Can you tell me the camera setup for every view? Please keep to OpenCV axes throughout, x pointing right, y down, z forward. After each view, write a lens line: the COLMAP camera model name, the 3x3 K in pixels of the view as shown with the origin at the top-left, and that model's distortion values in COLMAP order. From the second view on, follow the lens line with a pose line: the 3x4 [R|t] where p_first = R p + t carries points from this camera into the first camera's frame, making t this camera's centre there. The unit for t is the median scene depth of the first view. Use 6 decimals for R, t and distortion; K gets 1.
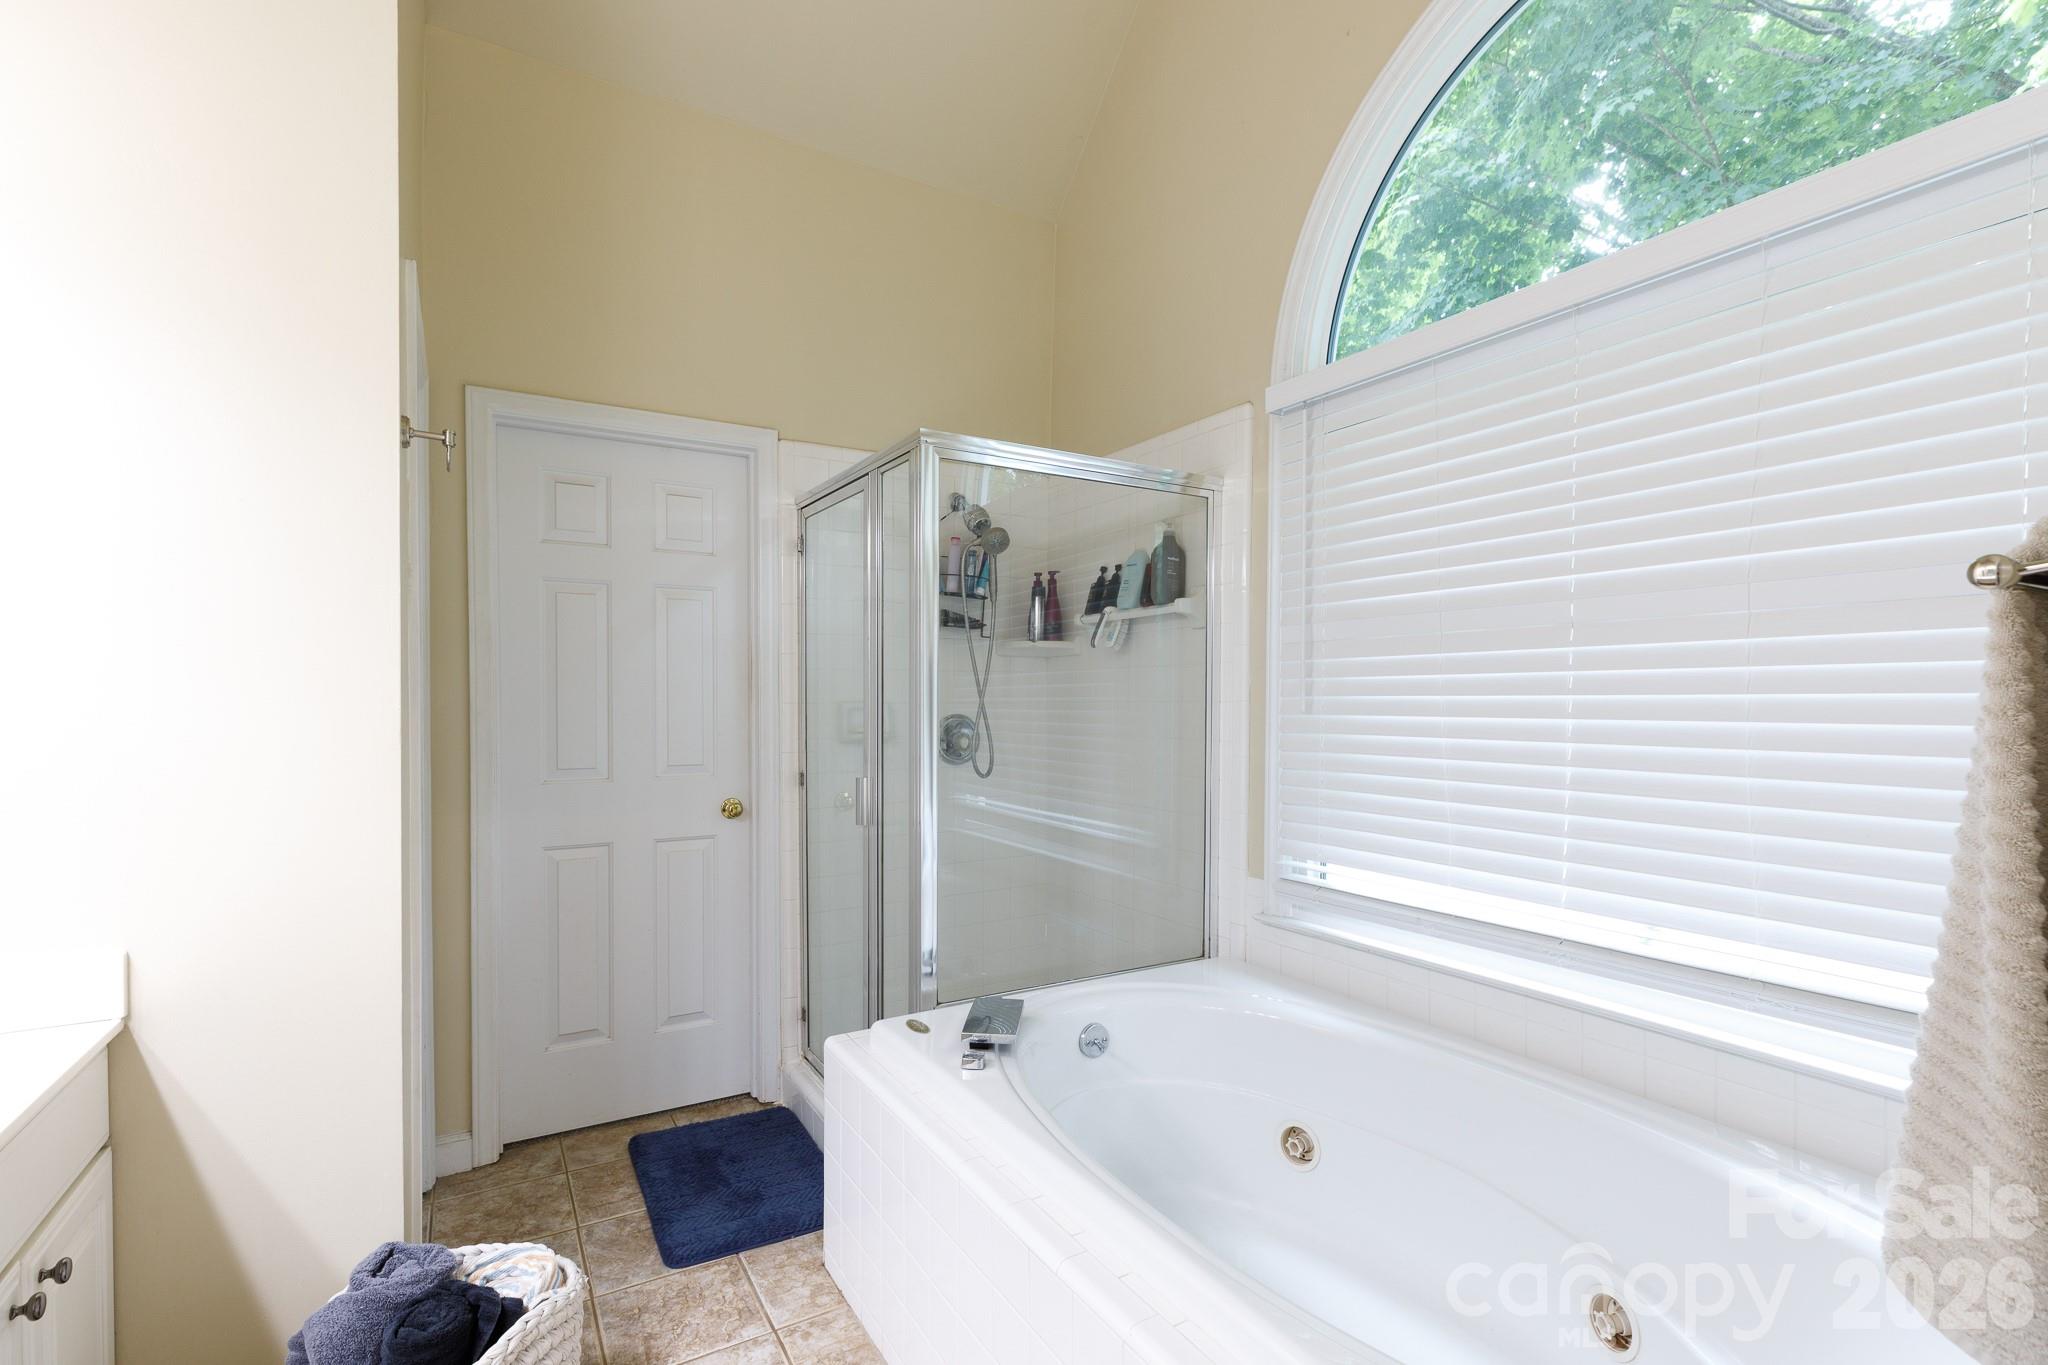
lens RADIAL K [[914.9, 0, 1017.2], [0, 914.9, 705.9], [0, 0, 1]] dist [-0.000395, -0.000727]
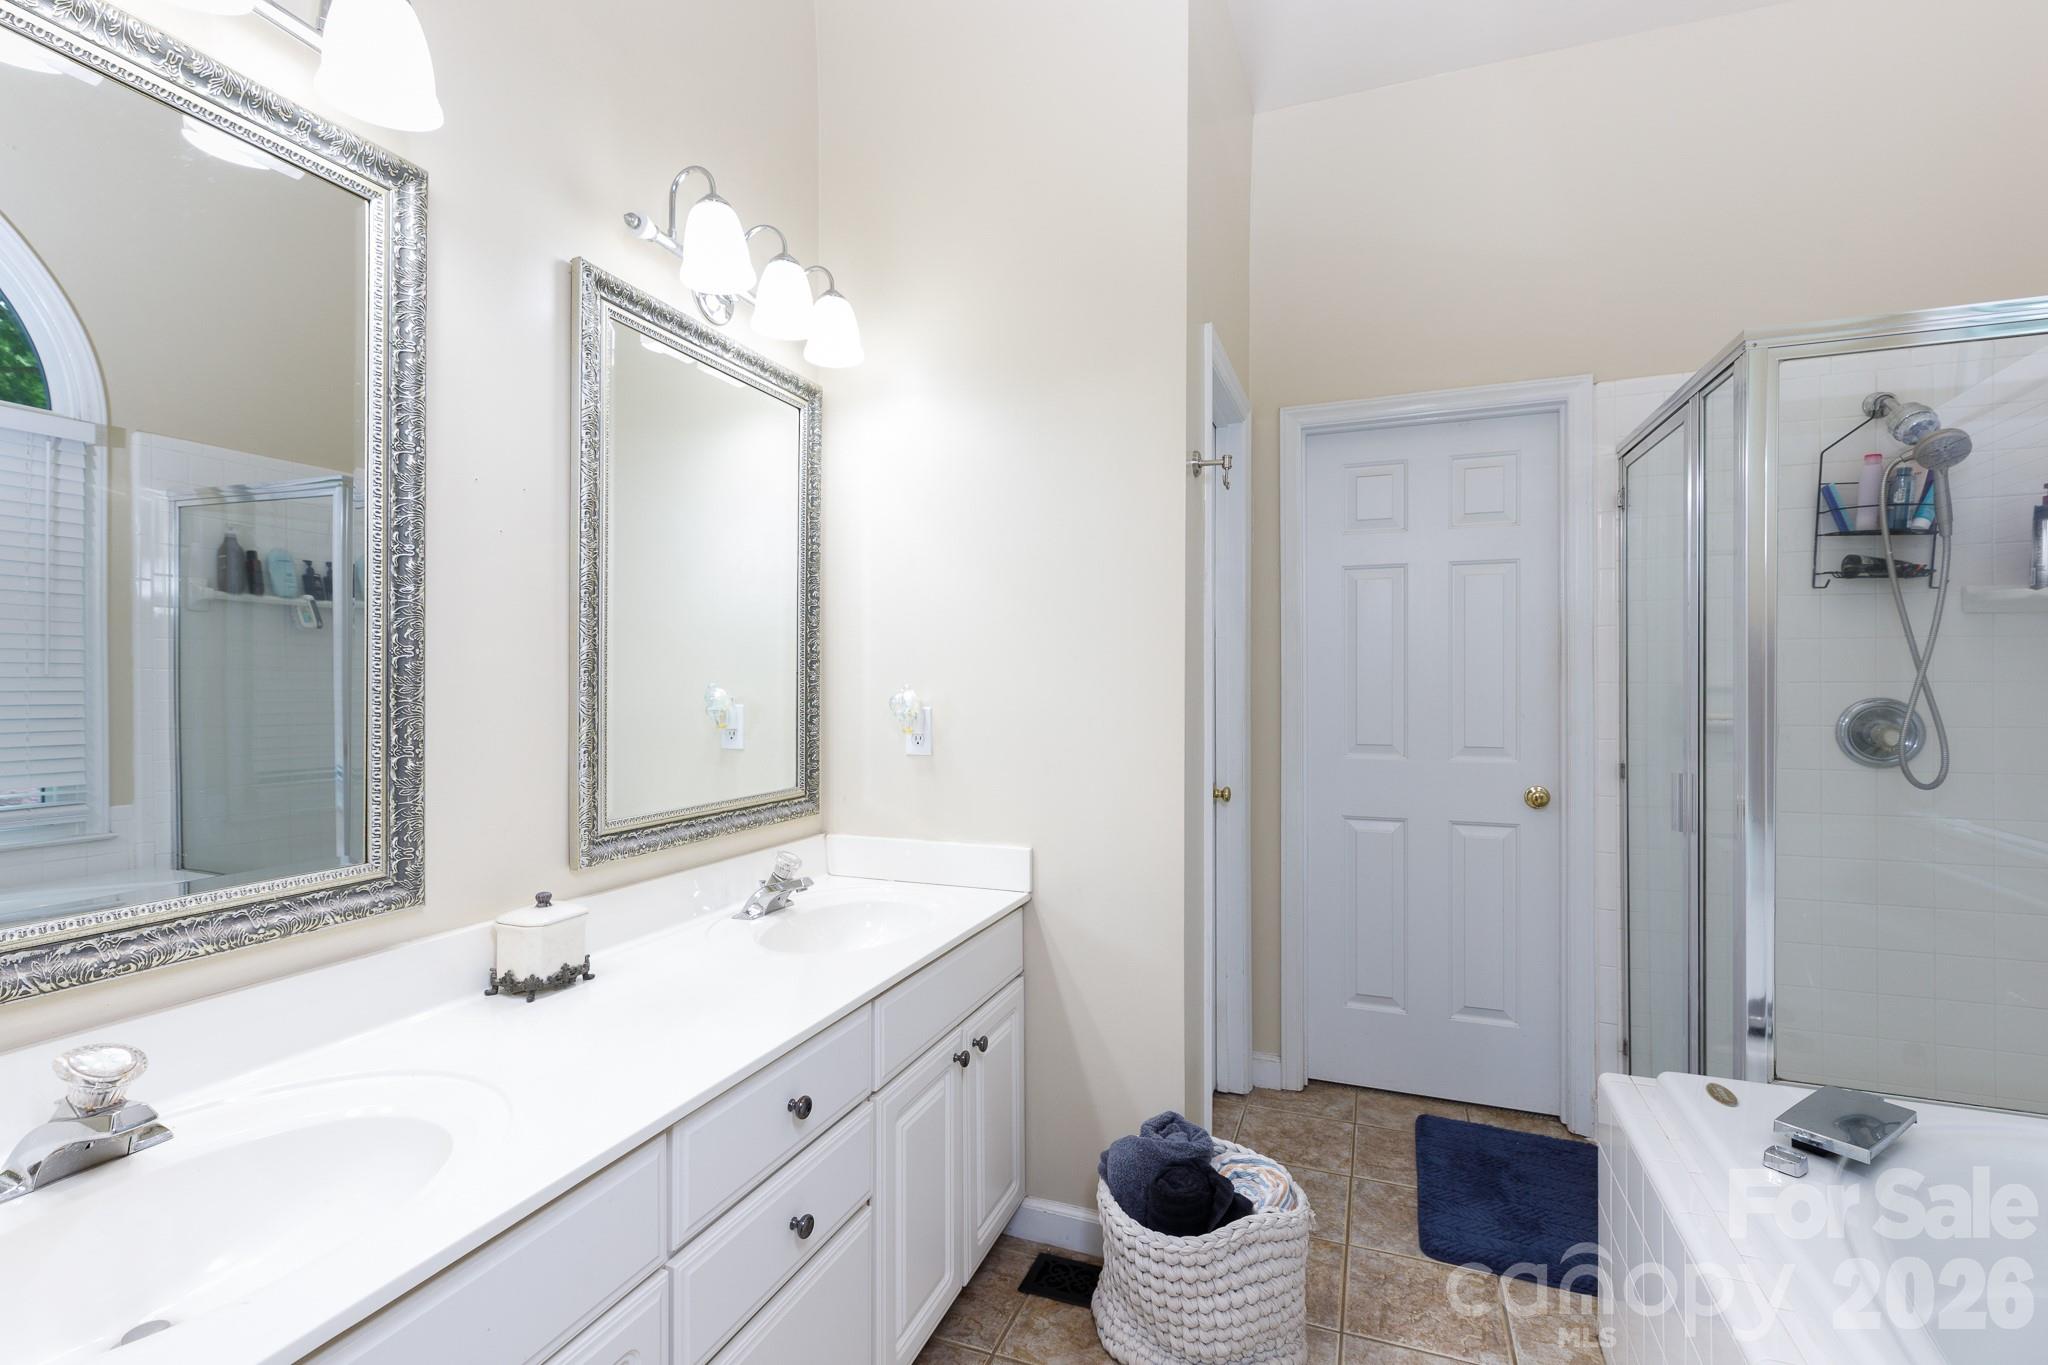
lens RADIAL K [[913.8, 0, 1025.2], [0, 913.8, 672.2], [0, 0, 1]] dist [0.000746, 0.000127]
pose [[0.623324, -0.007878, -0.781924, 0.110575], [-0.003477, 0.999911, -0.012846, 0.000264], [0.781956, 0.010726, 0.623241, 0.034533]]
